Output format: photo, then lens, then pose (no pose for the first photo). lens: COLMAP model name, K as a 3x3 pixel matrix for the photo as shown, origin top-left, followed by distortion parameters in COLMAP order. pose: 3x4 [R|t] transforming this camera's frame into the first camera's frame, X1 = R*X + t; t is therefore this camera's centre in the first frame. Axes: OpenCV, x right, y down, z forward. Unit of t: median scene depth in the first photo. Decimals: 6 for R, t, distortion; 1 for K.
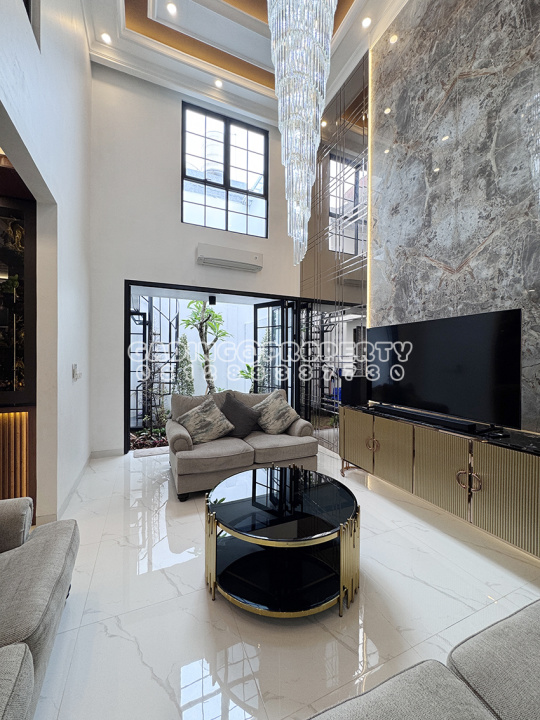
lens RADIAL K [[287.1, 0, 269.2], [0, 287.1, 359.0], [0, 0, 1]] dist [-0.004638, 0.000685]
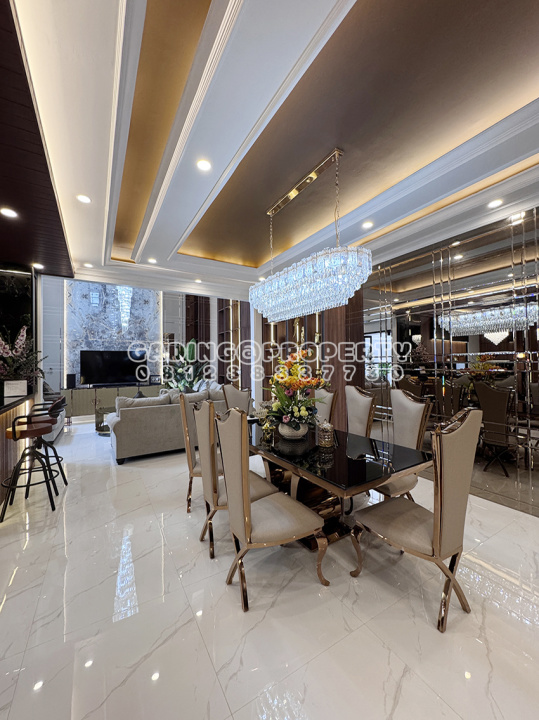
lens RADIAL K [[287.1, 0, 267.9], [0, 287.1, 360.0], [0, 0, 1]] dist [-0.004638, 0.000685]
pose [[-0.121628, 0.007759, 0.992545, -2.149152], [0.014755, 0.999873, -0.006008, -0.003769], [-0.992466, 0.013914, -0.121727, -0.120776]]
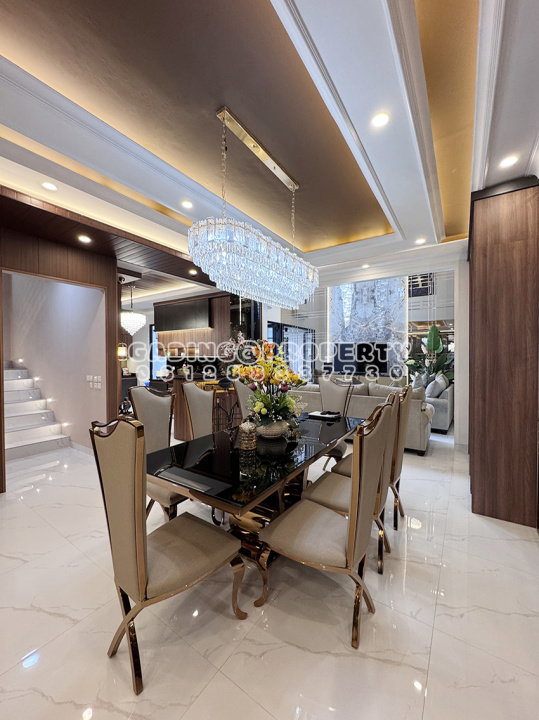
lens RADIAL K [[287.1, 0, 271.9], [0, 287.1, 358.3], [0, 0, 1]] dist [-0.004638, 0.000685]
pose [[0.849626, -0.011371, 0.527263, -1.689651], [0.010528, 0.999934, 0.004600, 0.010340], [-0.527281, 0.001643, 0.849689, -1.013642]]
